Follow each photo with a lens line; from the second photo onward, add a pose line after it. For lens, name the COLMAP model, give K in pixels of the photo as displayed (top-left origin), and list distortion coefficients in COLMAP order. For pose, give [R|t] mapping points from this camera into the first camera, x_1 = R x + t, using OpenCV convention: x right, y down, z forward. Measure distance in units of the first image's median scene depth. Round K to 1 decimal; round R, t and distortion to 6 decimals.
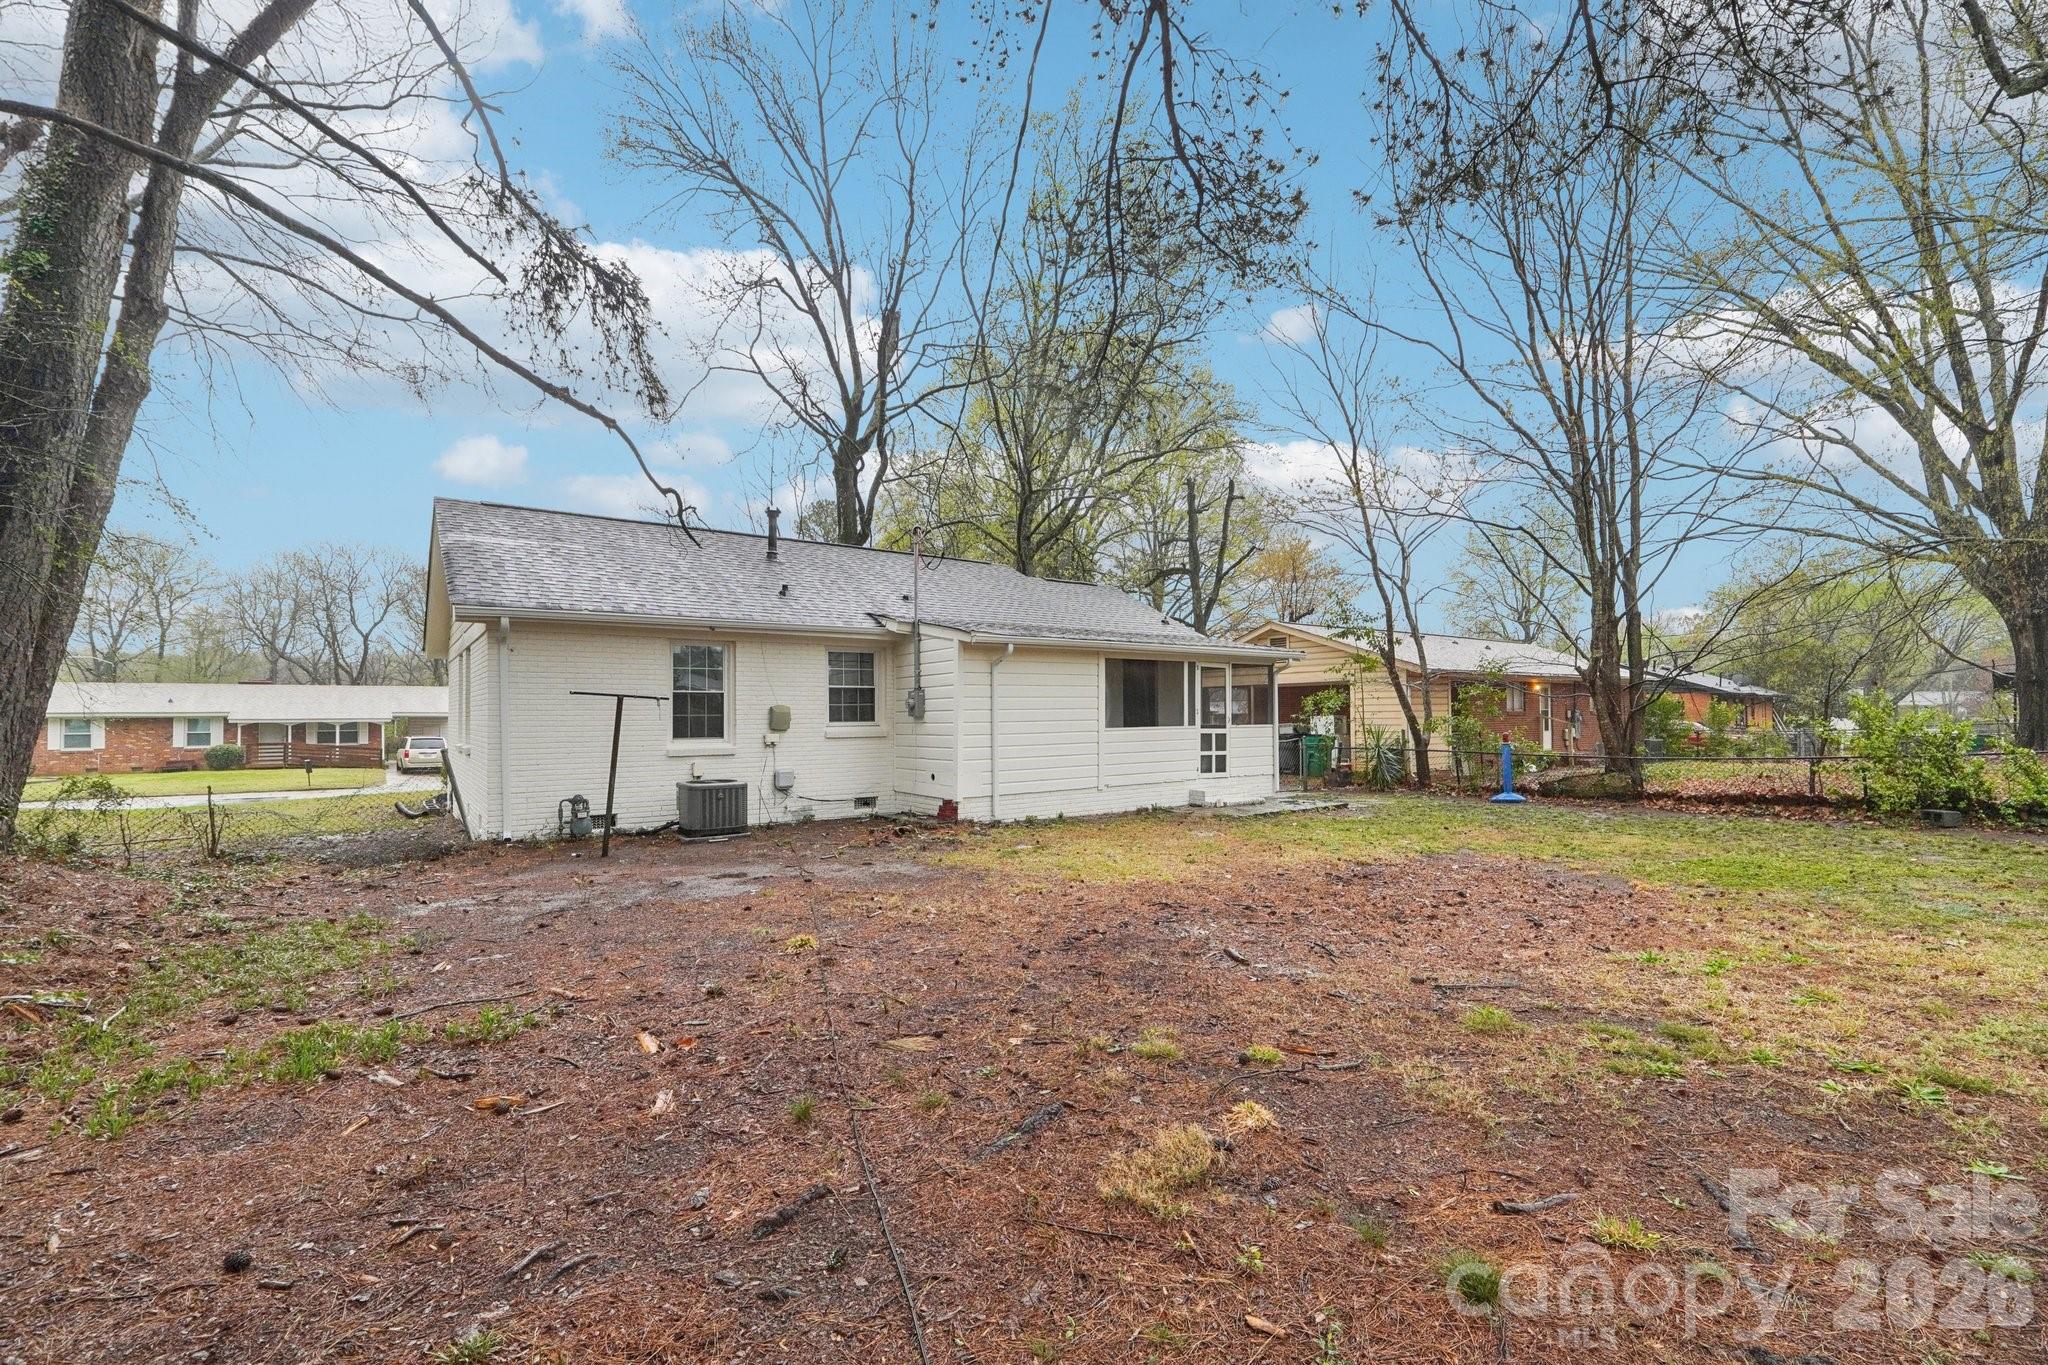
lens RADIAL K [[866.1, 0, 1031.7], [0, 866.1, 695.7], [0, 0, 1]] dist [-0.010422, 0.001231]
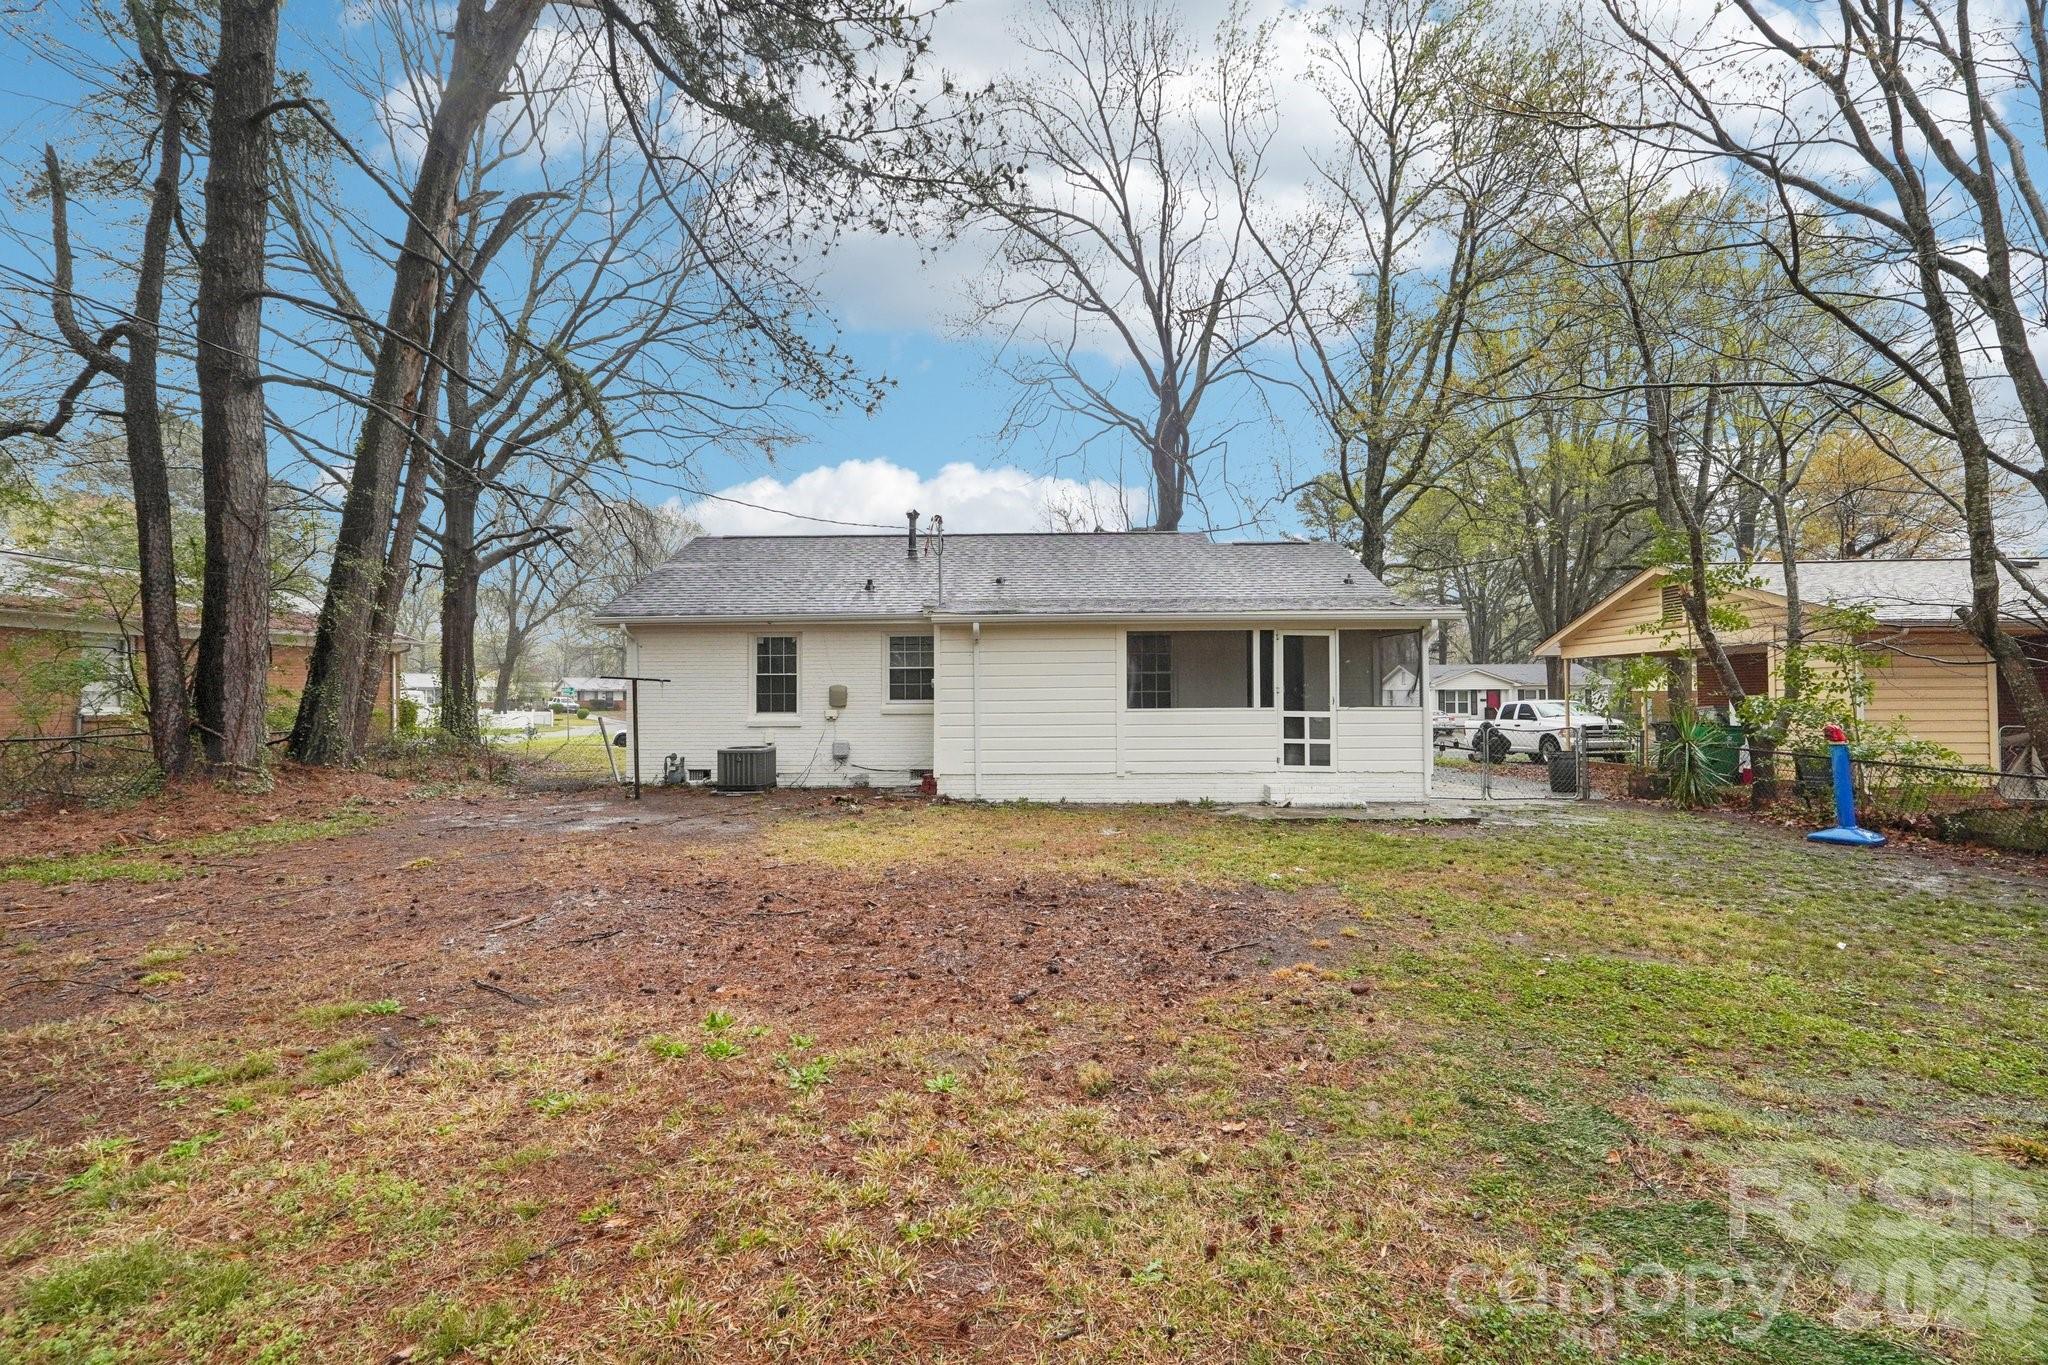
lens RADIAL K [[866.1, 0, 1027.5], [0, 866.1, 676.7], [0, 0, 1]] dist [-0.010422, 0.001231]
pose [[0.789416, -0.009426, -0.613786, 0.586983], [0.011729, 0.999931, -0.000270, 0.002795], [0.613746, -0.006986, 0.789472, 0.228542]]
